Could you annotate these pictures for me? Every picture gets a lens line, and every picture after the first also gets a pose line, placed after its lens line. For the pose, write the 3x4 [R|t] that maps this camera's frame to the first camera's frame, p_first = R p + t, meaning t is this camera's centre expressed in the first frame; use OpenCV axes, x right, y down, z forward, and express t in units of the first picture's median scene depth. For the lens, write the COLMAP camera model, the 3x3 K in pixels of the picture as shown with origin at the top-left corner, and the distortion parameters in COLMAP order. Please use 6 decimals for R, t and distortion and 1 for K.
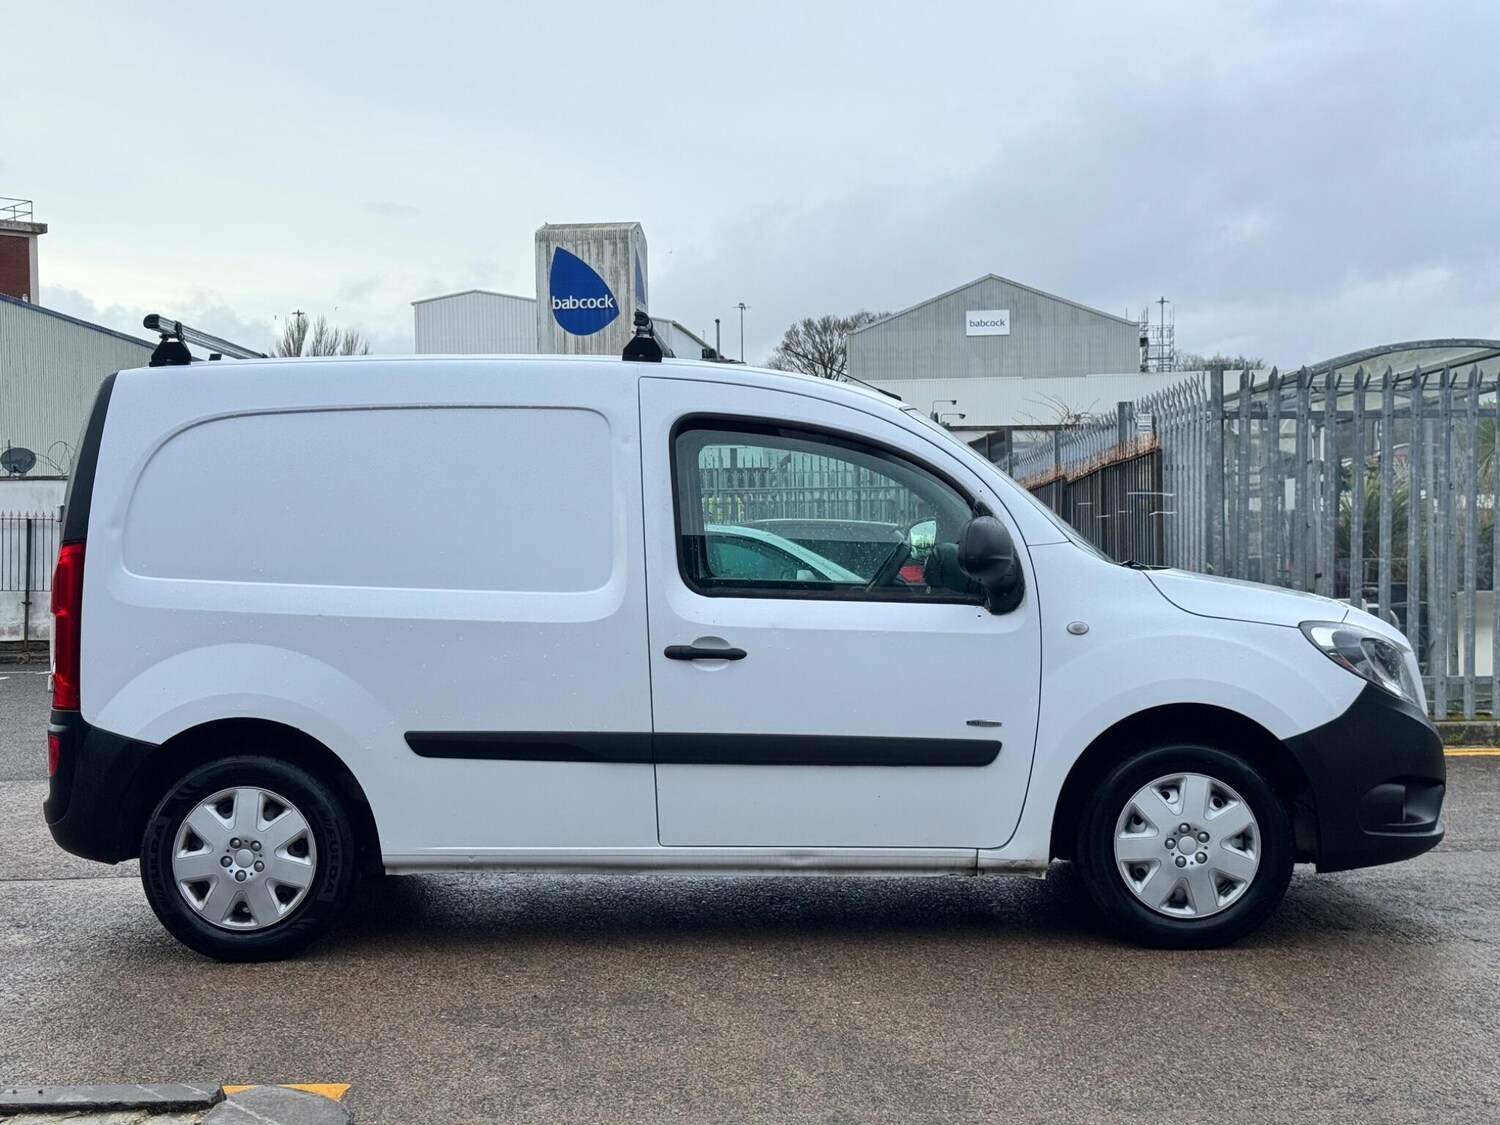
lens RADIAL K [[2107.4, 0, 736.1], [0, 2107.4, 571.7], [0, 0, 1]] dist [0.121910, 0.000000]
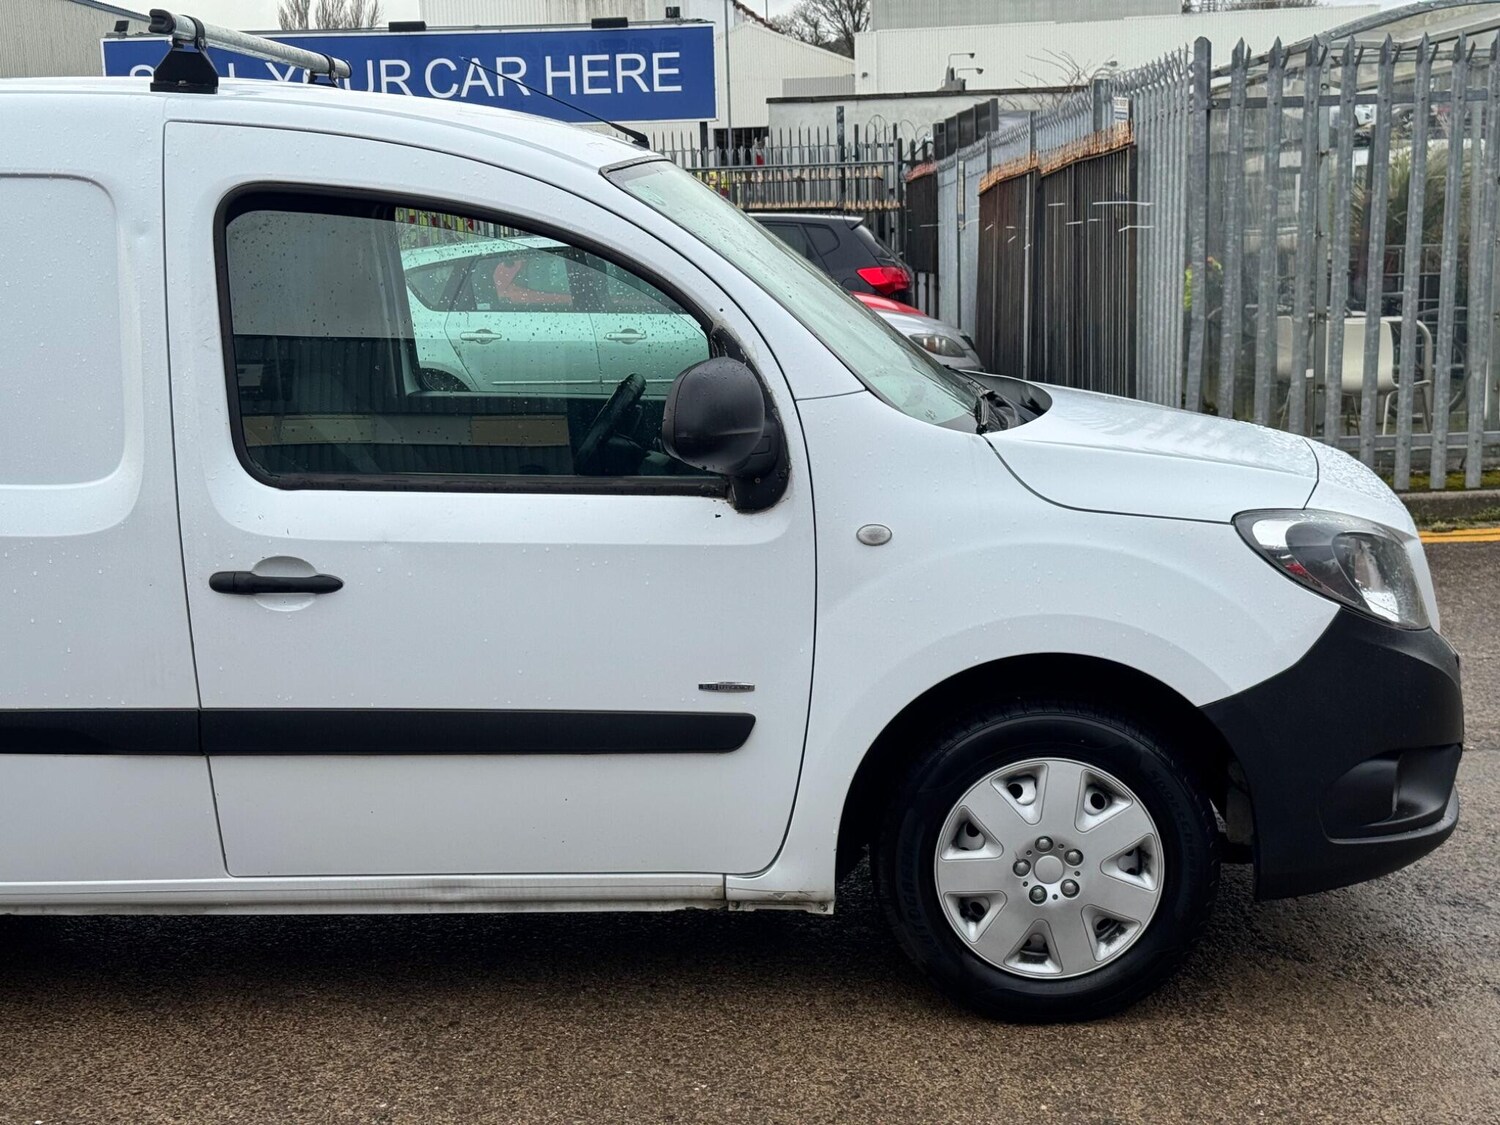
lens RADIAL K [[2107.4, 0, 742.5], [0, 2107.4, 564.4], [0, 0, 1]] dist [0.121910, 0.000000]
pose [[0.999743, -0.015707, -0.016362, 0.129617], [0.018065, 0.987632, 0.155747, -0.059869], [0.013713, -0.156003, 0.987661, 0.378646]]
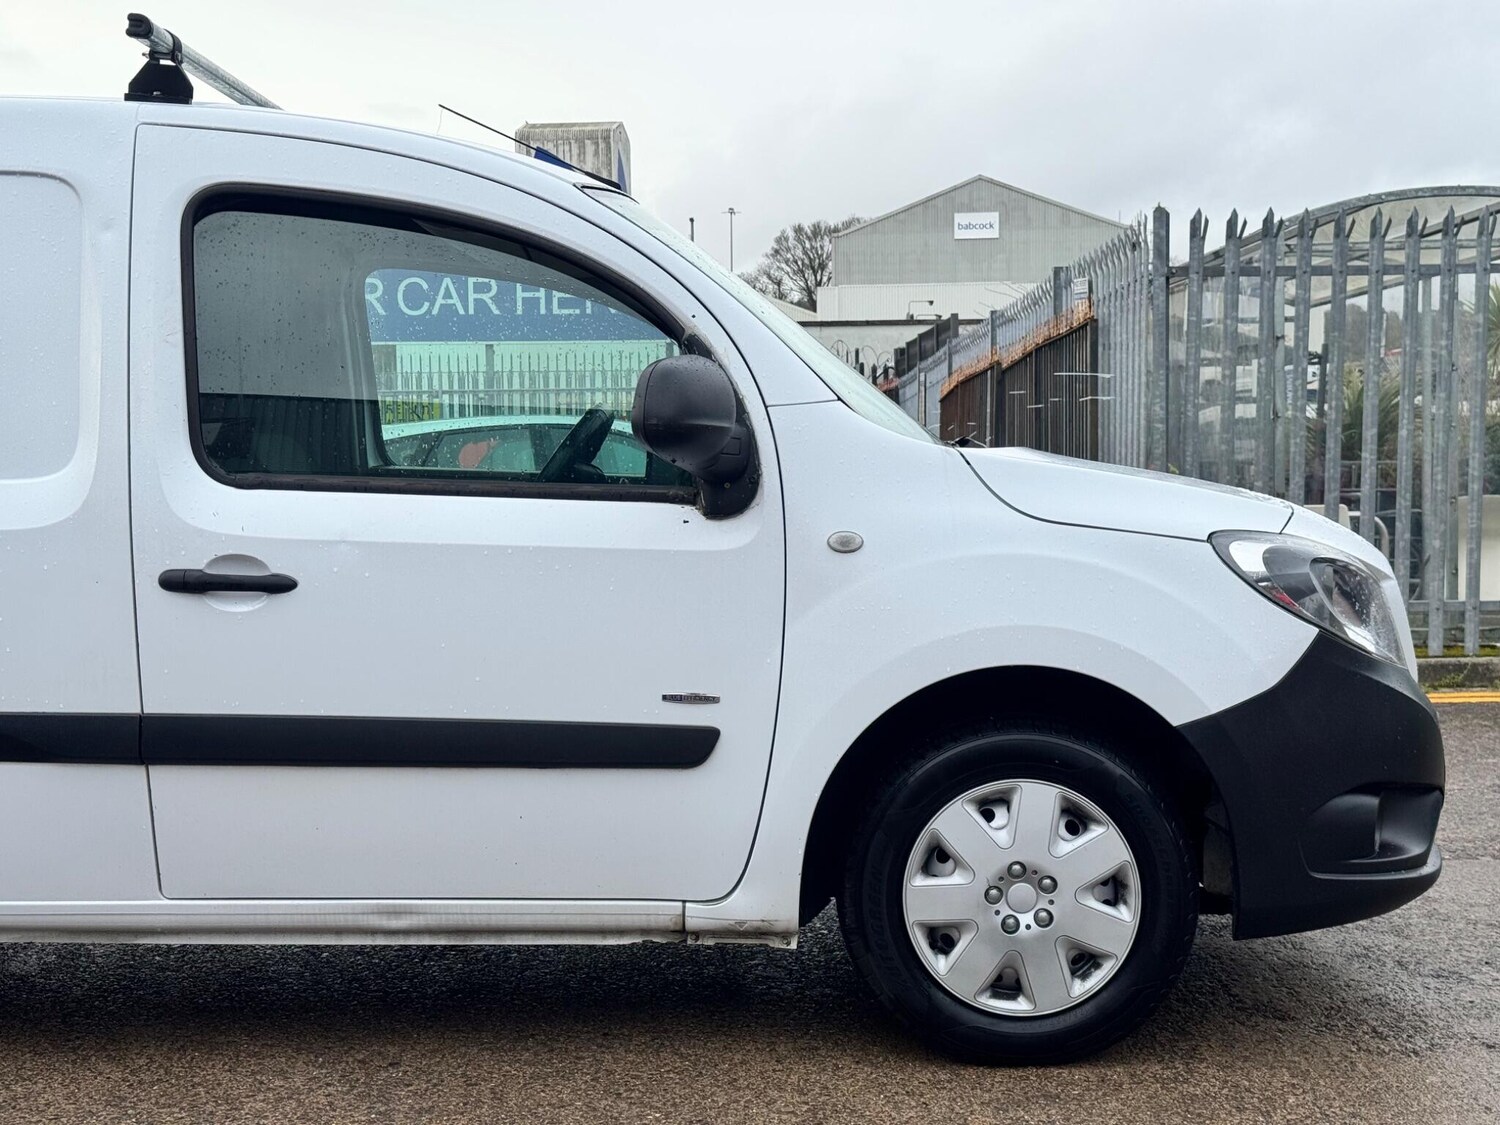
lens RADIAL K [[2107.4, 0, 741.8], [0, 2107.4, 560.5], [0, 0, 1]] dist [0.121910, 0.000000]
pose [[0.999987, 0.002617, 0.004389, 0.126129], [-0.002777, 0.999314, 0.036919, 0.009568], [-0.004289, -0.036930, 0.999309, 0.386193]]
